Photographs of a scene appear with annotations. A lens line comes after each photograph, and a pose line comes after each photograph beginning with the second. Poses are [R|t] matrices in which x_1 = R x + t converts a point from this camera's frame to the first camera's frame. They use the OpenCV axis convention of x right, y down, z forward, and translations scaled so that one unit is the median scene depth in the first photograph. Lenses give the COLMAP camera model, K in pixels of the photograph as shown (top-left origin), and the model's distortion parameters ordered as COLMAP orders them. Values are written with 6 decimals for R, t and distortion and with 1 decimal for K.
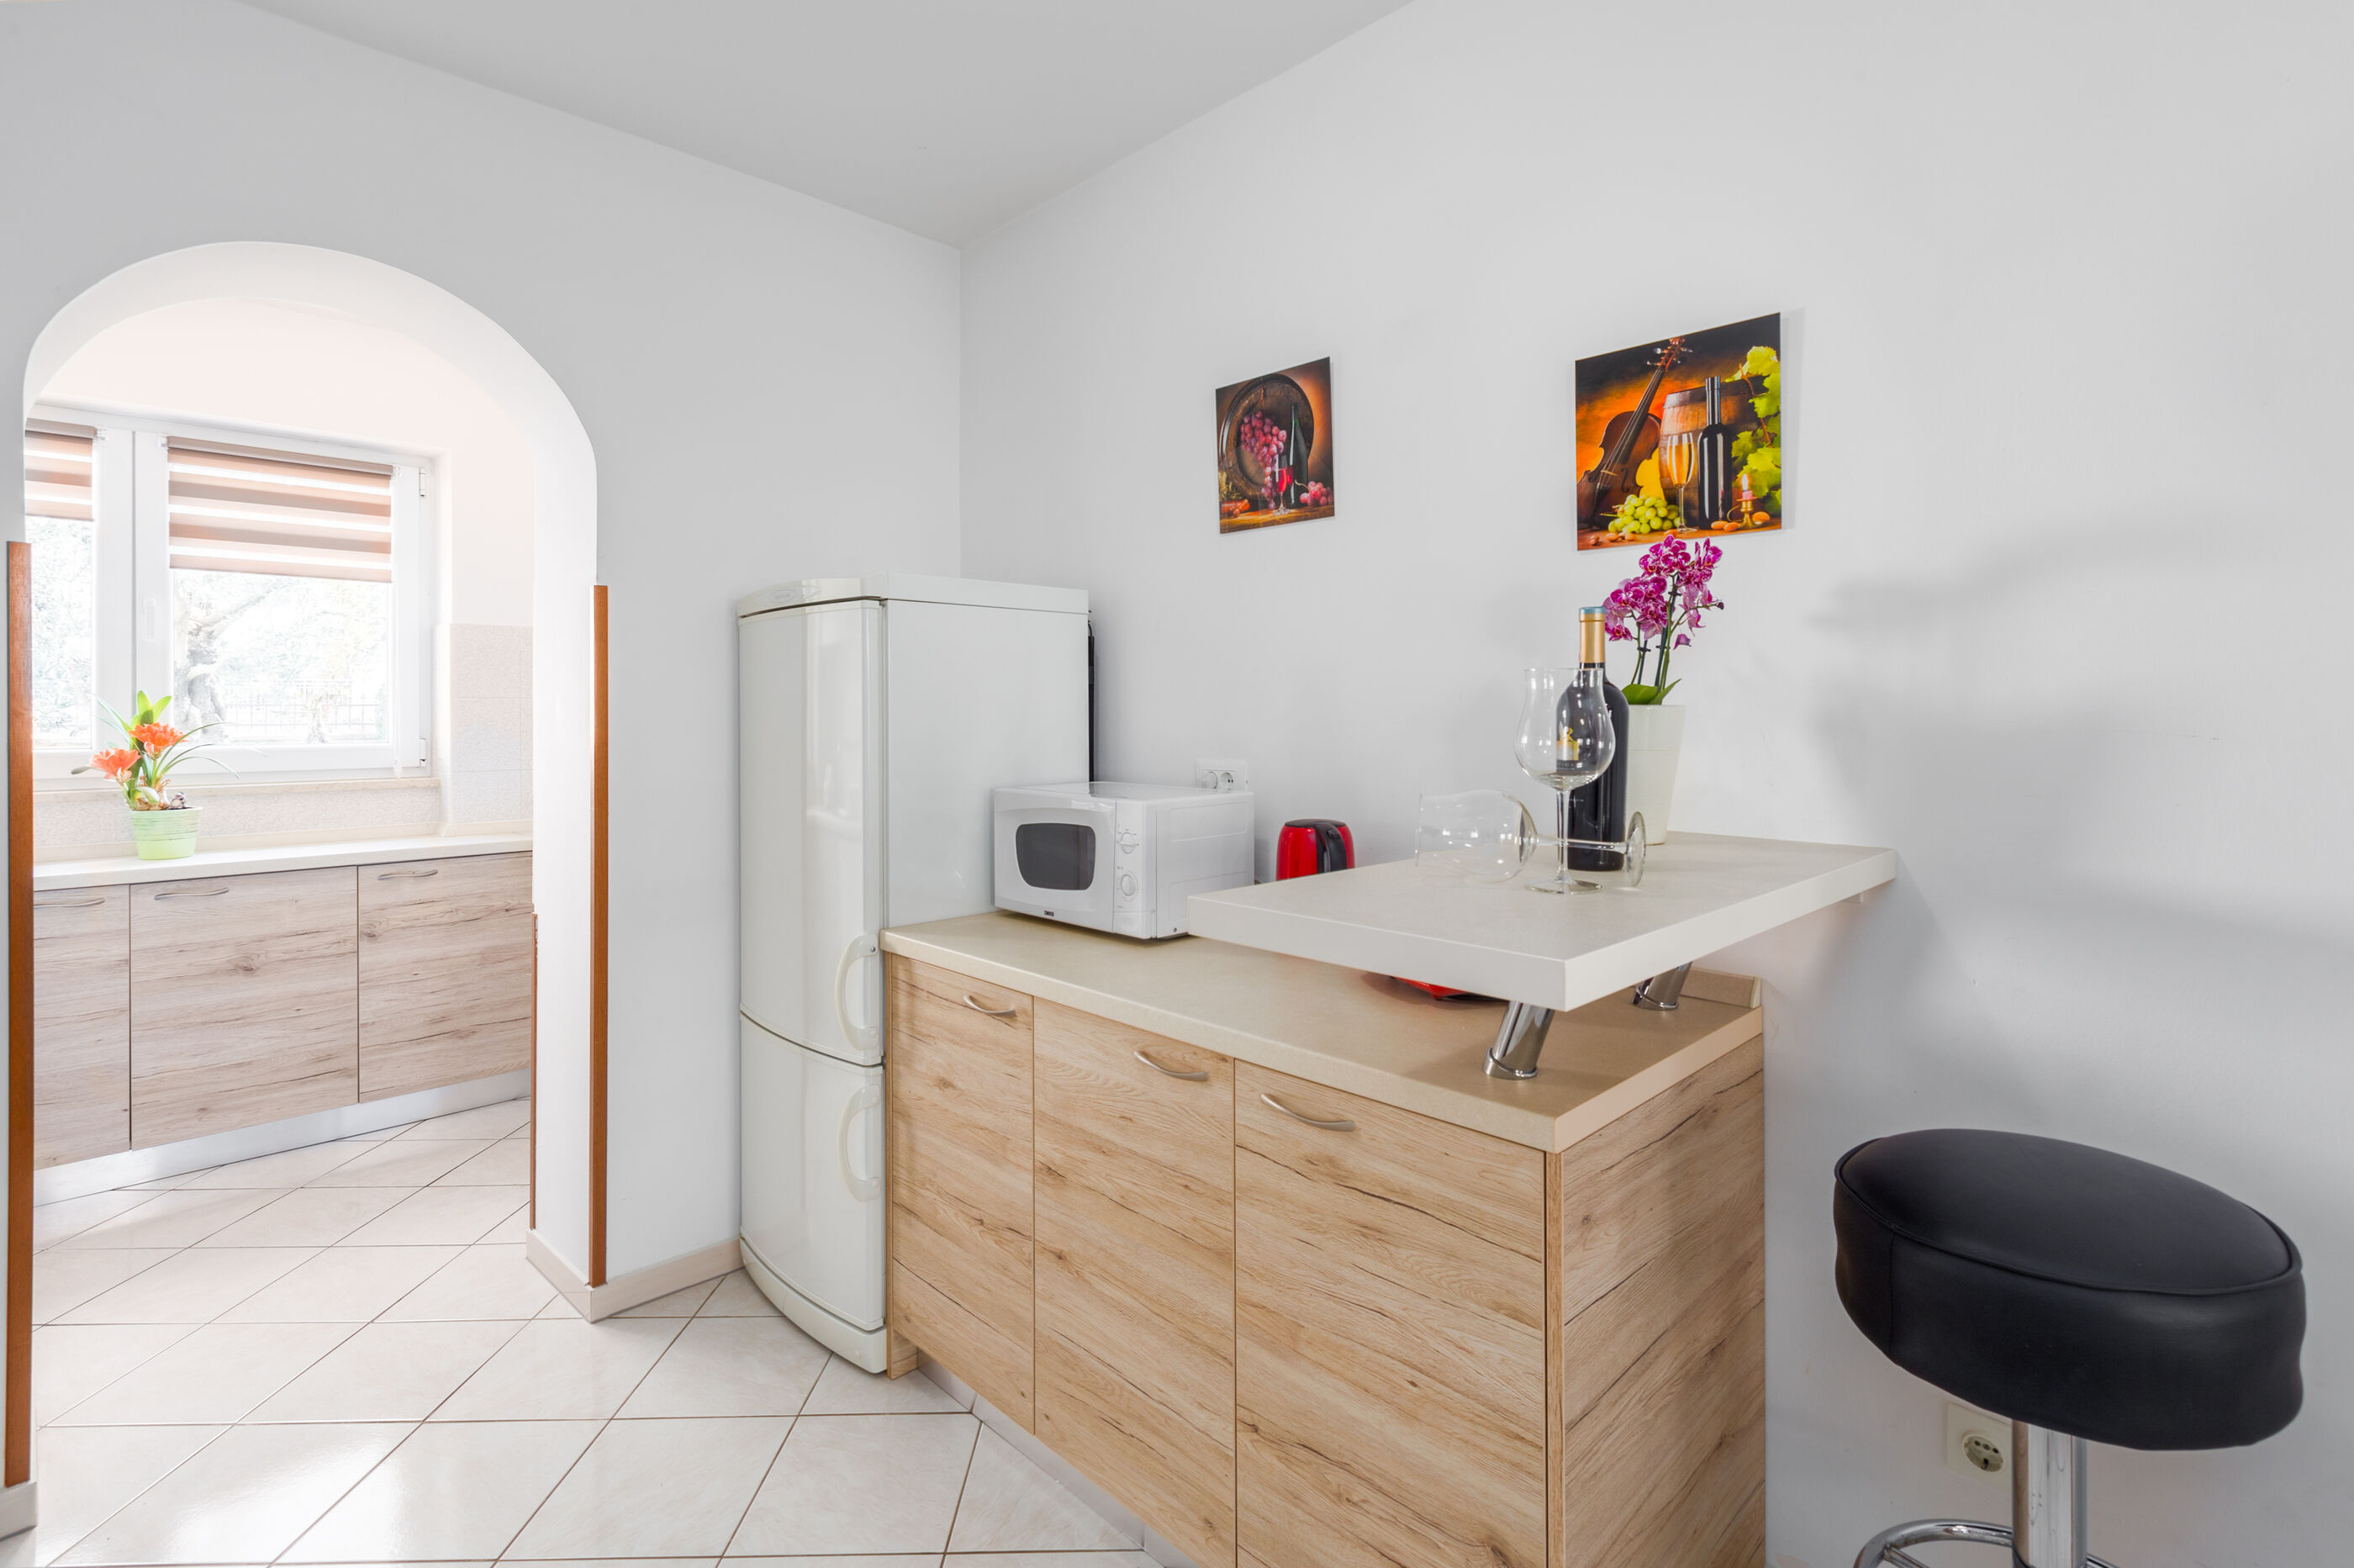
lens RADIAL K [[1086.4, 0, 1191.5], [0, 1086.4, 719.8], [0, 0, 1]] dist [0.001559, -0.002983]
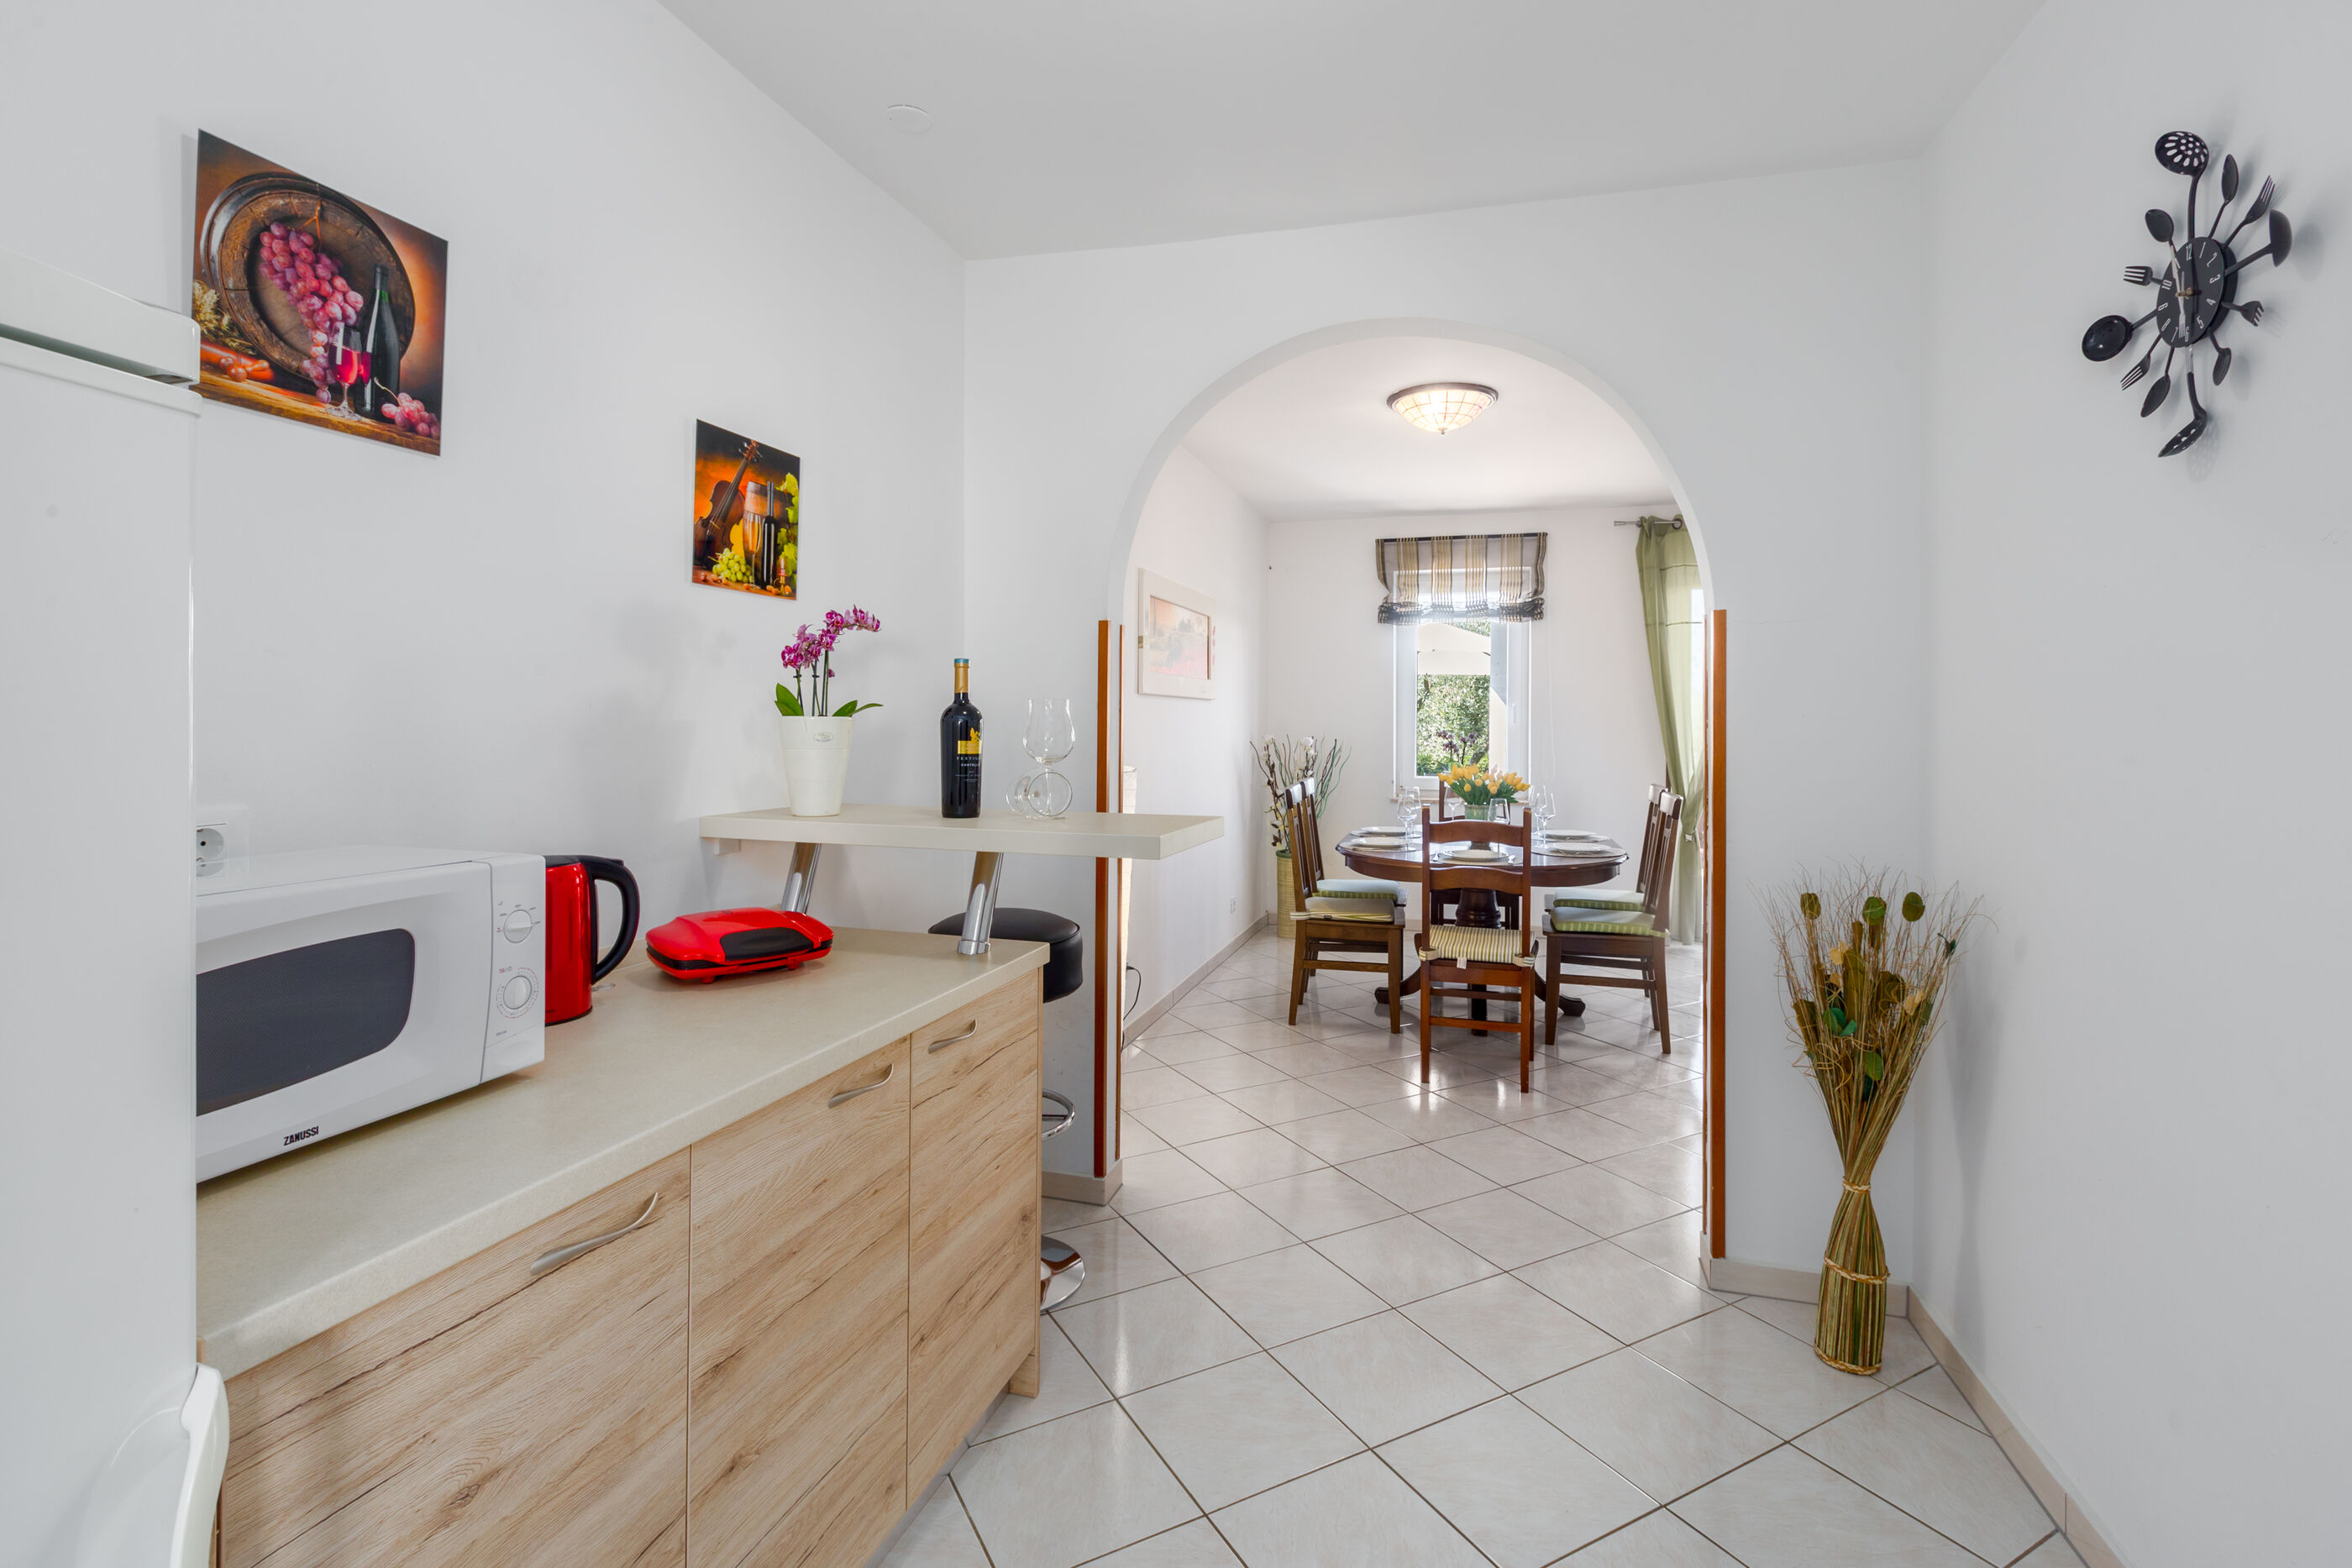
lens RADIAL K [[1085.3, 0, 1211.4], [0, 1085.3, 723.5], [0, 0, 1]] dist [0.001559, -0.002983]
pose [[-0.488219, -0.004545, 0.872709, -0.708135], [0.000400, 0.999985, 0.005432, -0.008826], [-0.872721, 0.003001, -0.488210, 0.830654]]
